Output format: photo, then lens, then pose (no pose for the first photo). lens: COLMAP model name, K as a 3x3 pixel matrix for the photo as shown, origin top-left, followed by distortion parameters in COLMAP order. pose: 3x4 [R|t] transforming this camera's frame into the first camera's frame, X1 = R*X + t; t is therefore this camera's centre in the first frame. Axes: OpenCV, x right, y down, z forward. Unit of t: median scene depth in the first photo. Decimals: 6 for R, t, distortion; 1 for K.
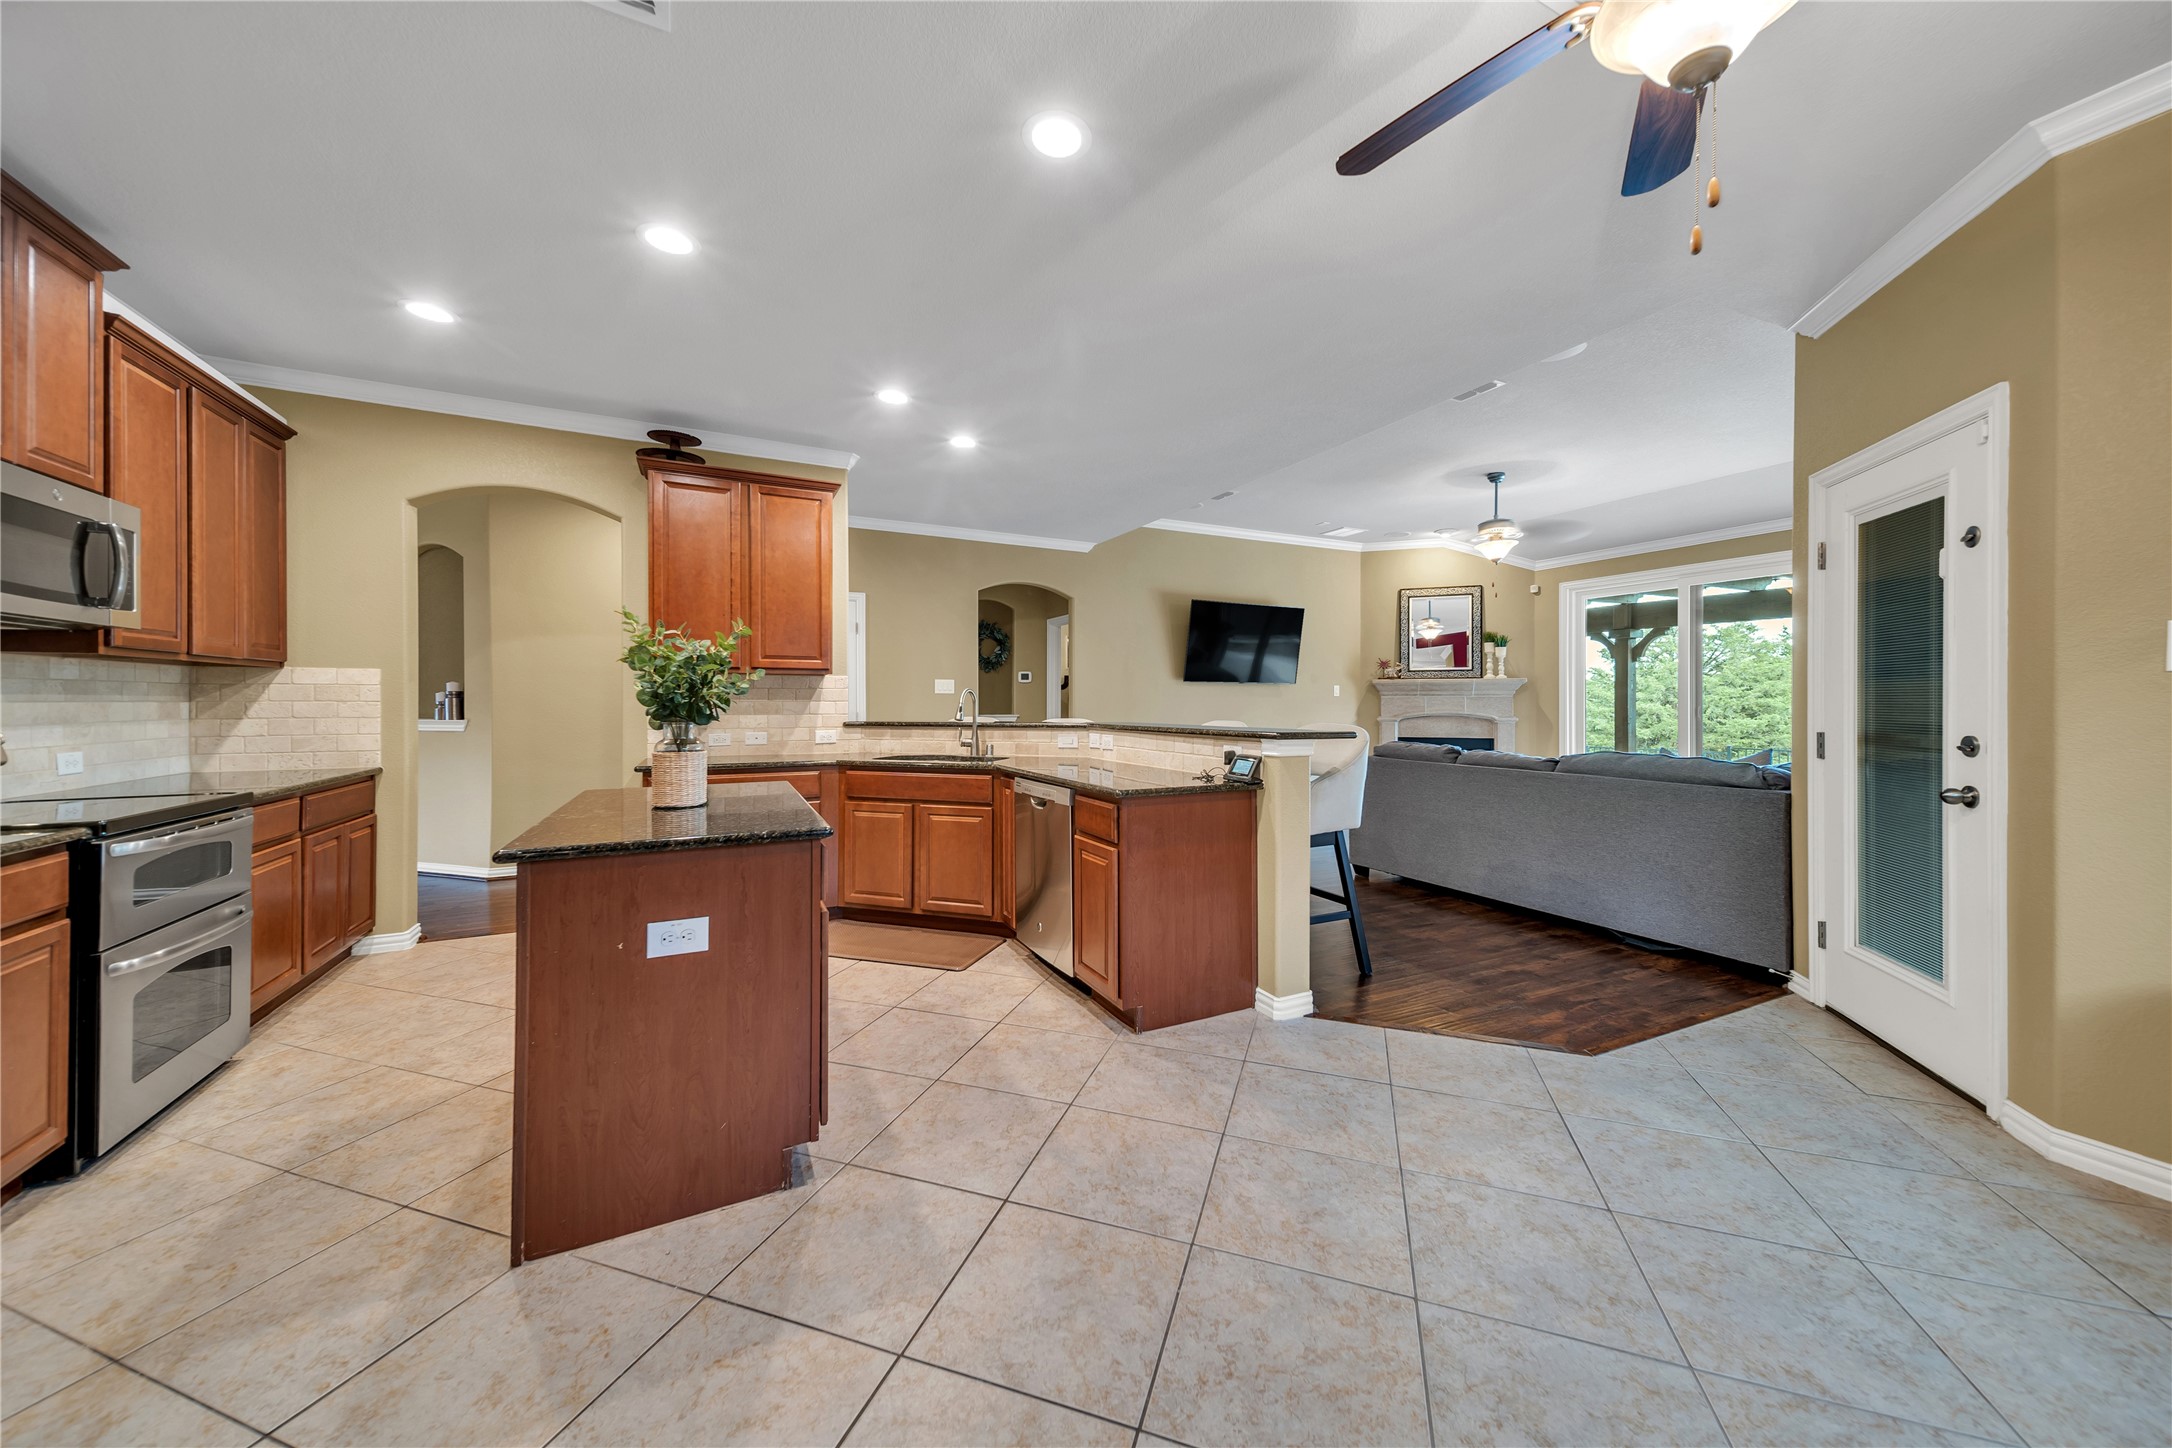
lens RADIAL K [[772.1, 0, 1090.2], [0, 772.1, 699.9], [0, 0, 1]] dist [0.017813, -0.000030]
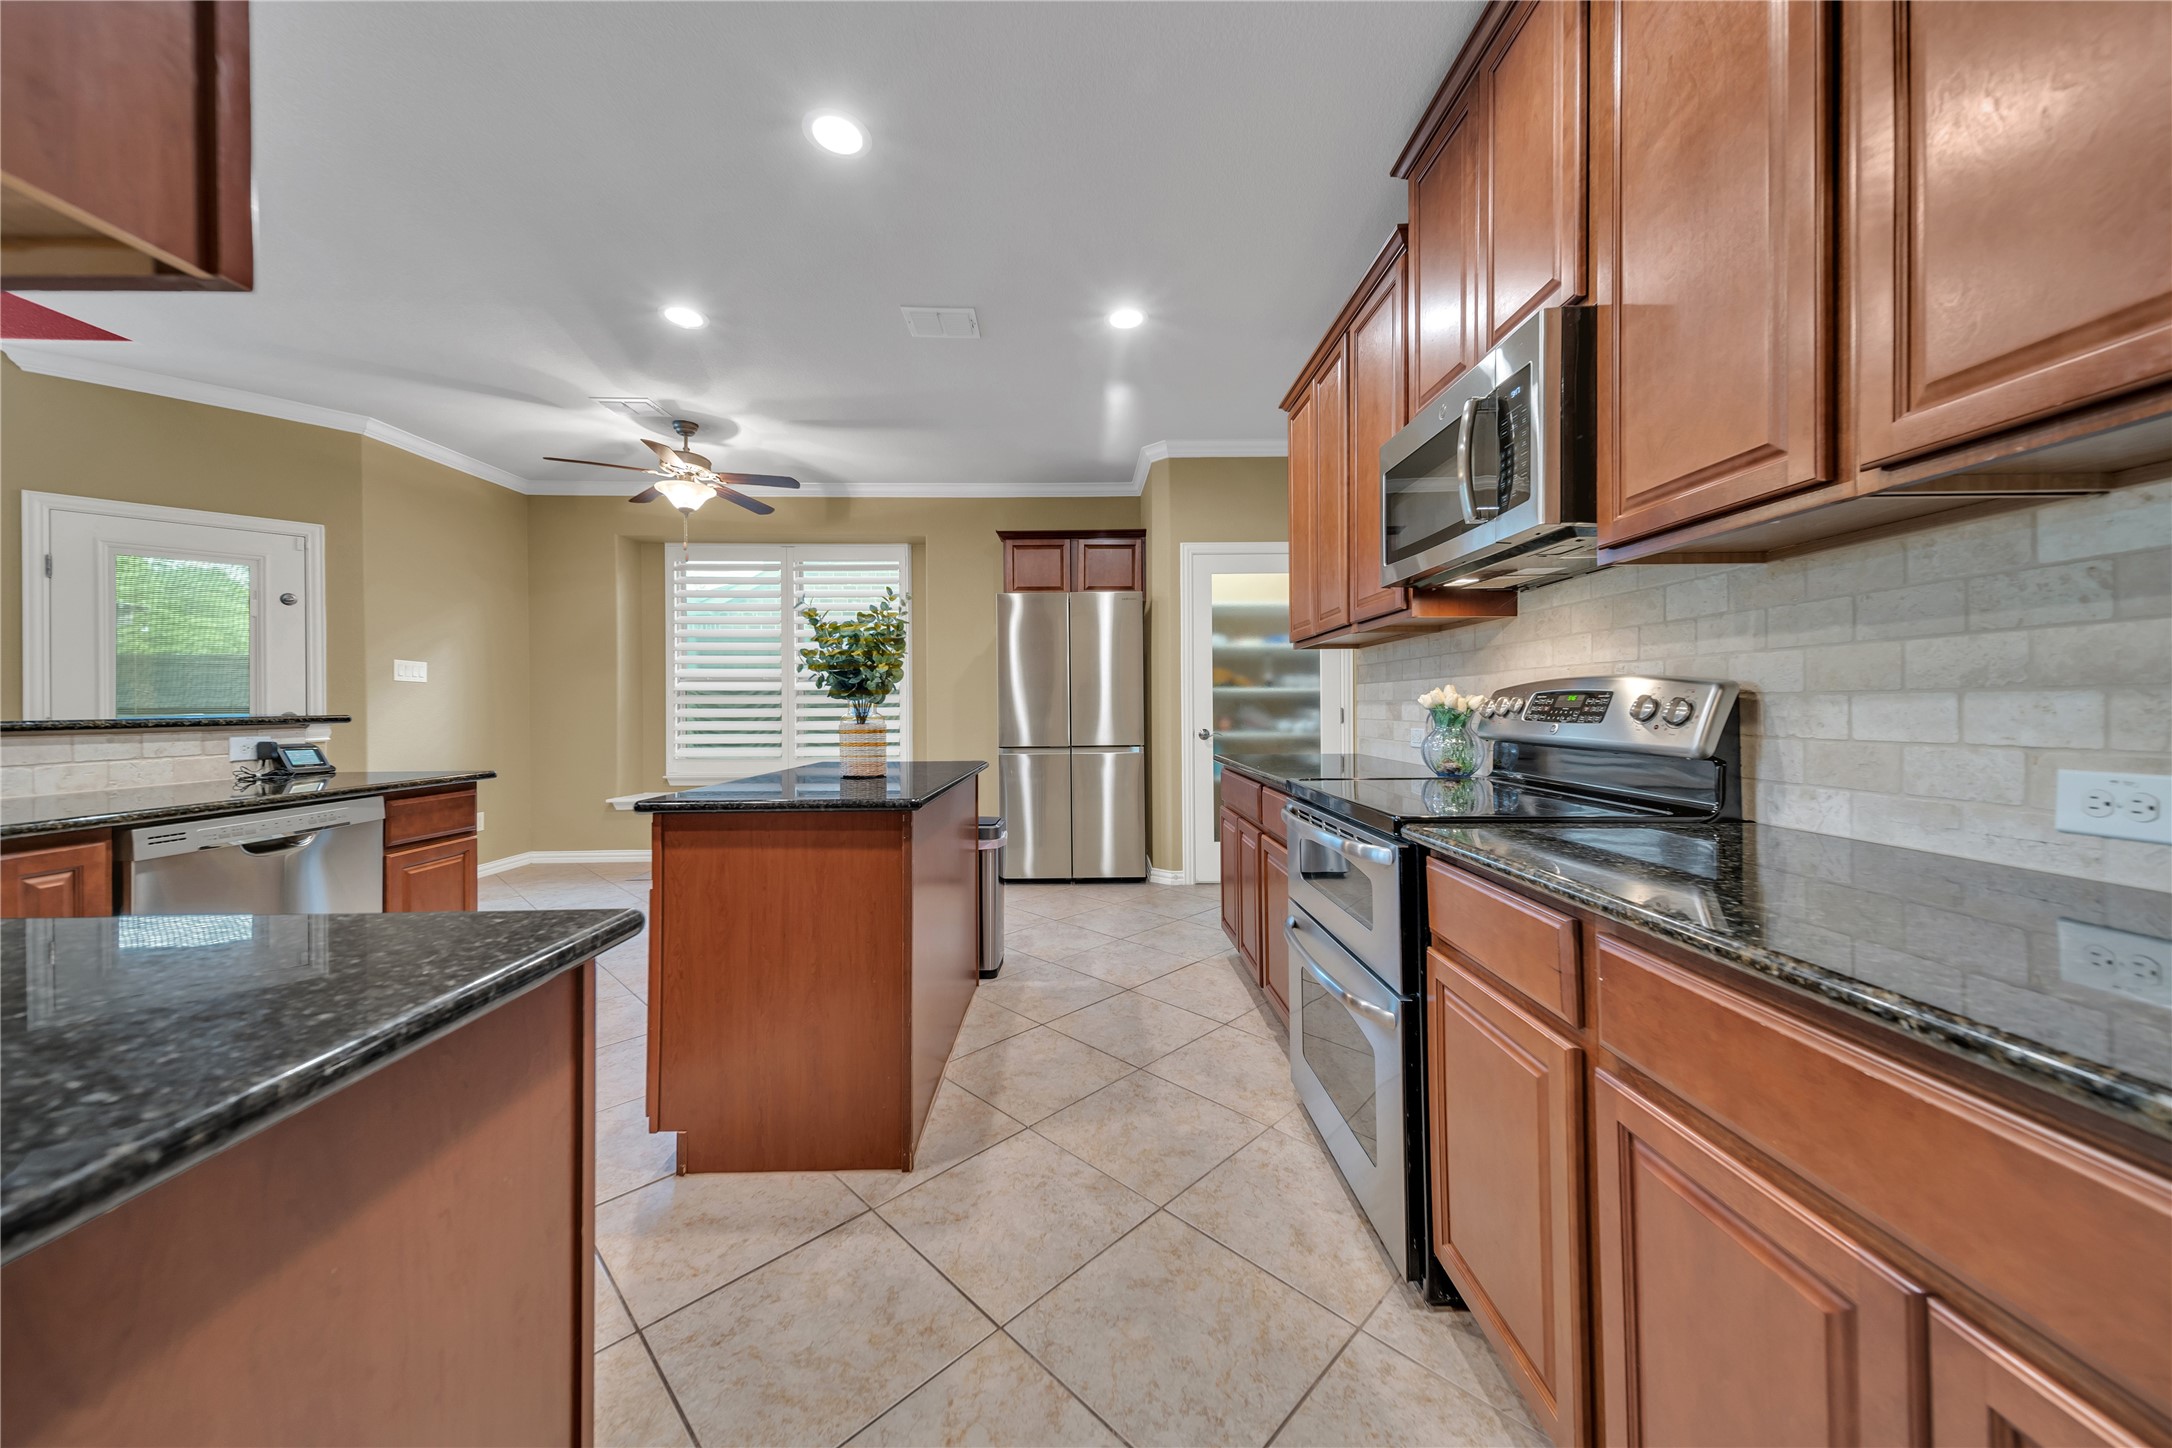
lens RADIAL K [[772.1, 0, 1090.2], [0, 772.1, 699.9], [0, 0, 1]] dist [0.017813, -0.000030]
pose [[-0.899536, 0.007674, 0.436780, -1.157852], [0.005933, 0.999968, -0.005350, 0.038537], [-0.436807, -0.002222, -0.899552, 1.649048]]
